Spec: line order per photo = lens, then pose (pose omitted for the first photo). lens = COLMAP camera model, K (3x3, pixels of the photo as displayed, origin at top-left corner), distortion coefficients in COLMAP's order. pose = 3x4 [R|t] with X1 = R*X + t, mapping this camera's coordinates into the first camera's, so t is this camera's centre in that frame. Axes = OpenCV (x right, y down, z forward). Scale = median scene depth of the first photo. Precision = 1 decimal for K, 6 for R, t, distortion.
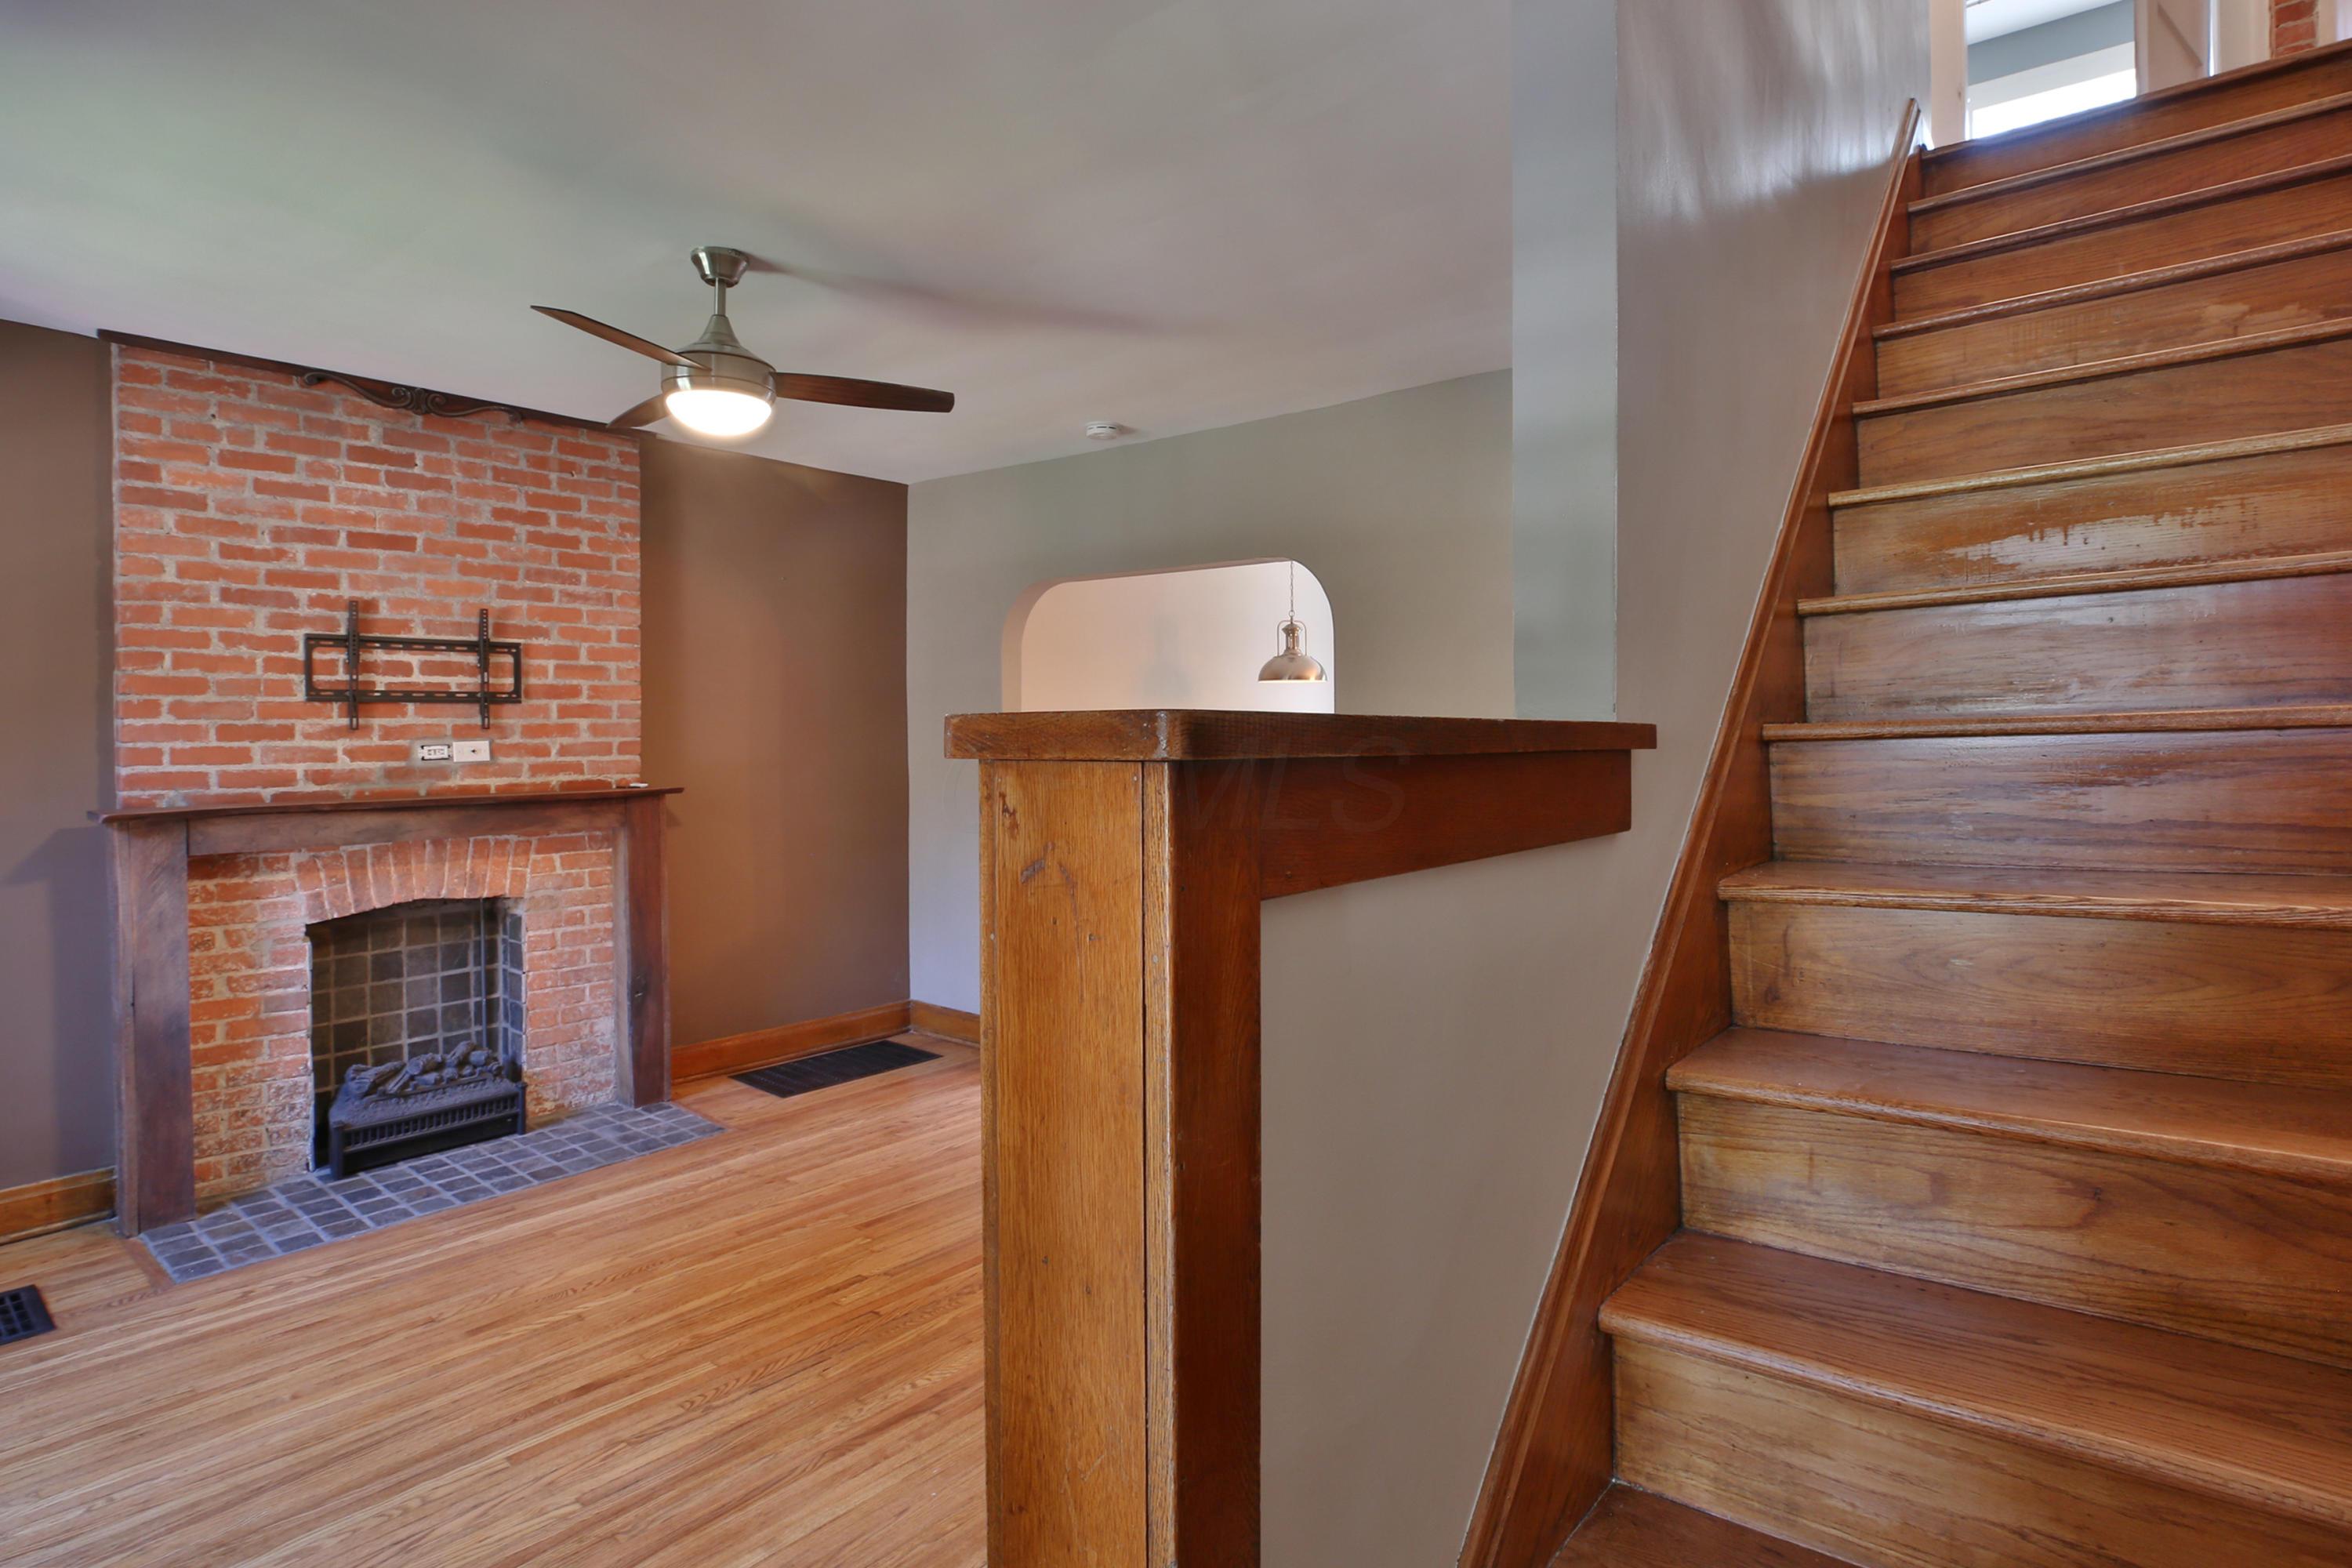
lens RADIAL K [[1203.5, 0, 1234.0], [0, 1203.5, 737.5], [0, 0, 1]] dist [-0.040202, 0.010570]
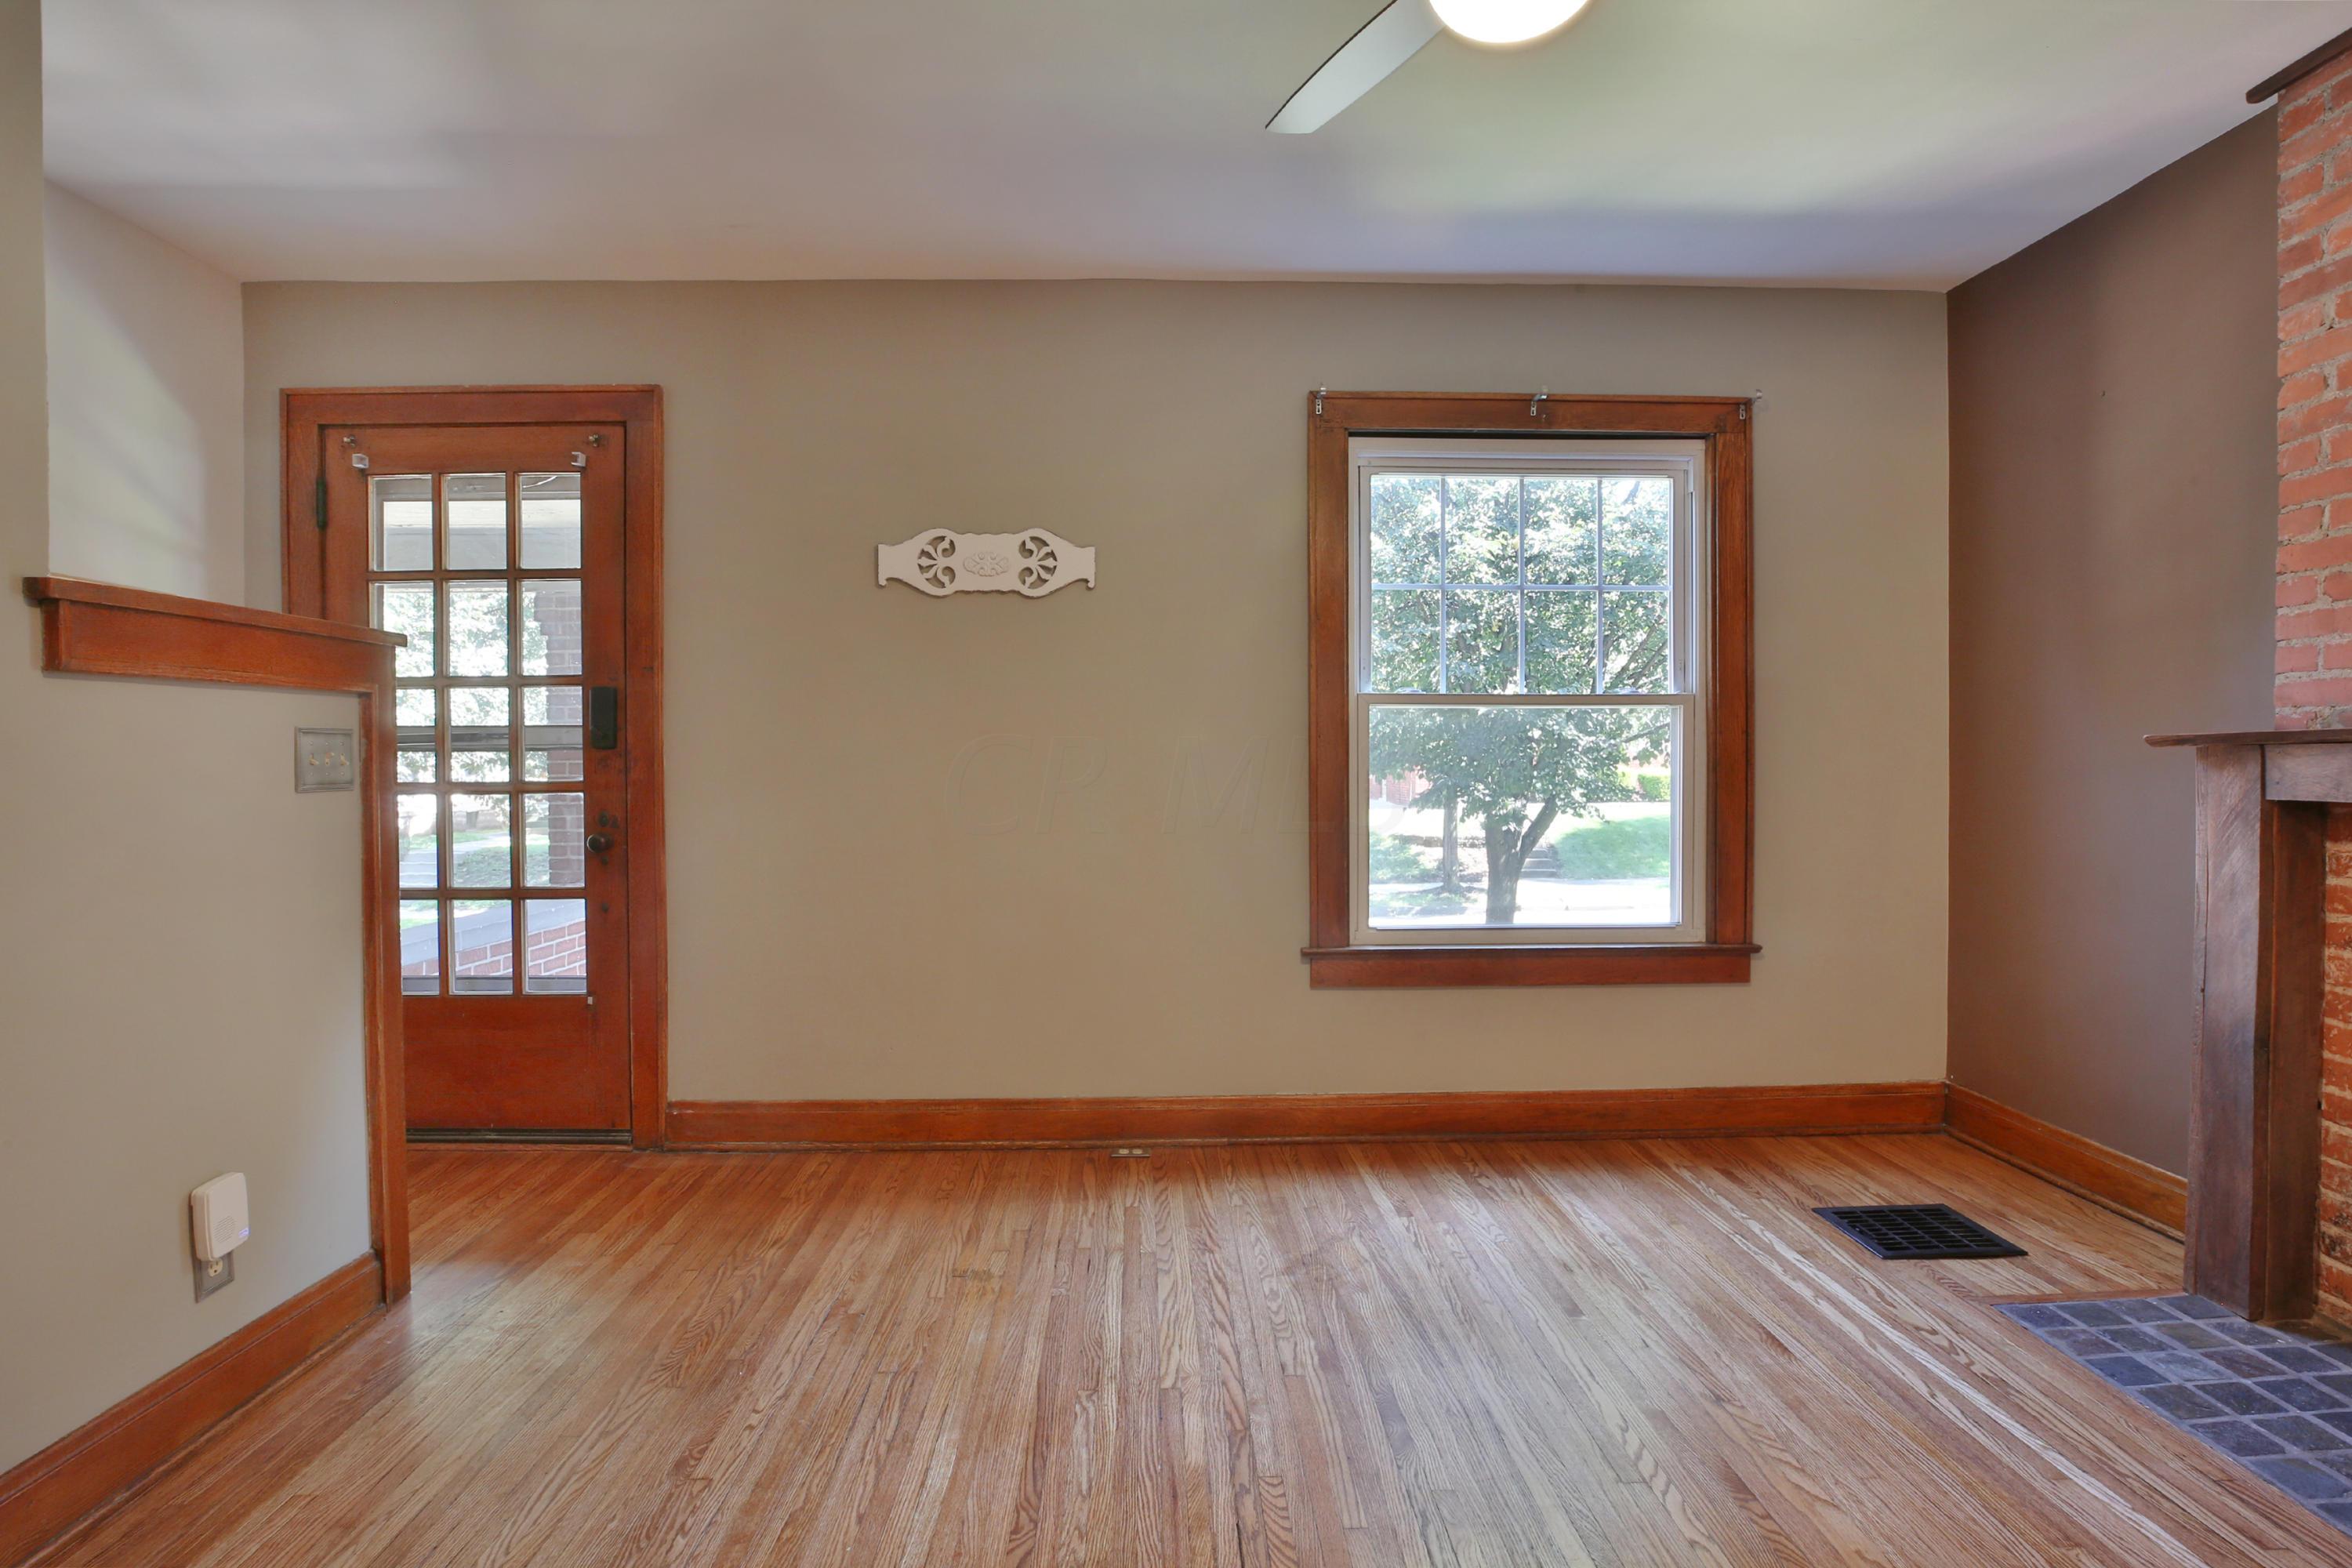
lens RADIAL K [[1183.4, 0, 1173.1], [0, 1183.4, 782.6], [0, 0, 1]] dist [-0.037501, 0.011668]
pose [[-0.773271, 0.017109, -0.633845, 0.036548], [0.000428, 0.999650, 0.026462, 0.070010], [0.634076, 0.020191, -0.773007, 1.075443]]
